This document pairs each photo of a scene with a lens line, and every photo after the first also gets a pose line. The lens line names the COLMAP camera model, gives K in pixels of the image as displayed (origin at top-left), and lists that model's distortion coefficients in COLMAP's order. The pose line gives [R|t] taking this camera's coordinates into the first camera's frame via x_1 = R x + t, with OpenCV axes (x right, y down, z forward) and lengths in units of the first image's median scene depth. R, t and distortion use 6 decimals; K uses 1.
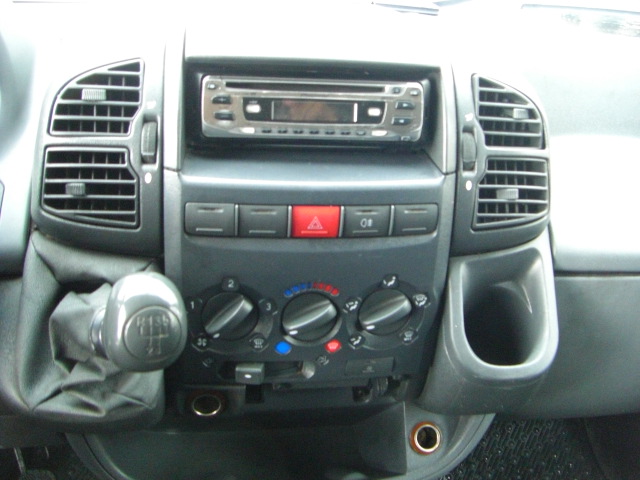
lens RADIAL K [[721.8, 0, 359.1], [0, 721.8, 203.7], [0, 0, 1]] dist [-0.184993, 0.145702]
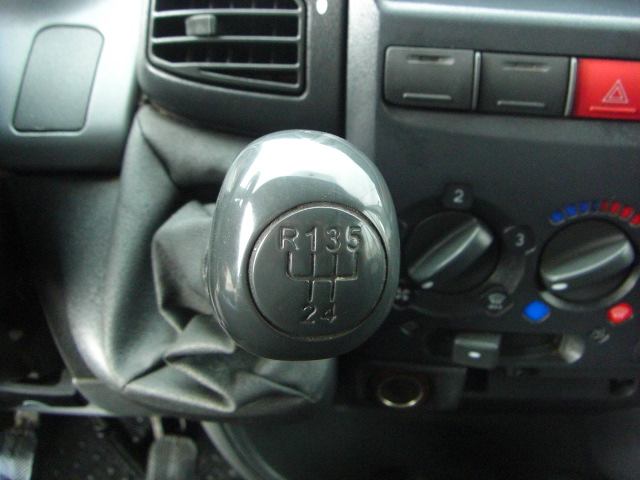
lens RADIAL K [[721.8, 0, 359.1], [0, 721.8, 203.7], [0, 0, 1]] dist [-0.184993, 0.145702]
pose [[0.971157, 0.043750, -0.234393, -0.118468], [-0.027911, 0.997123, 0.070472, 0.077704], [0.236802, -0.061898, 0.969584, 0.412936]]
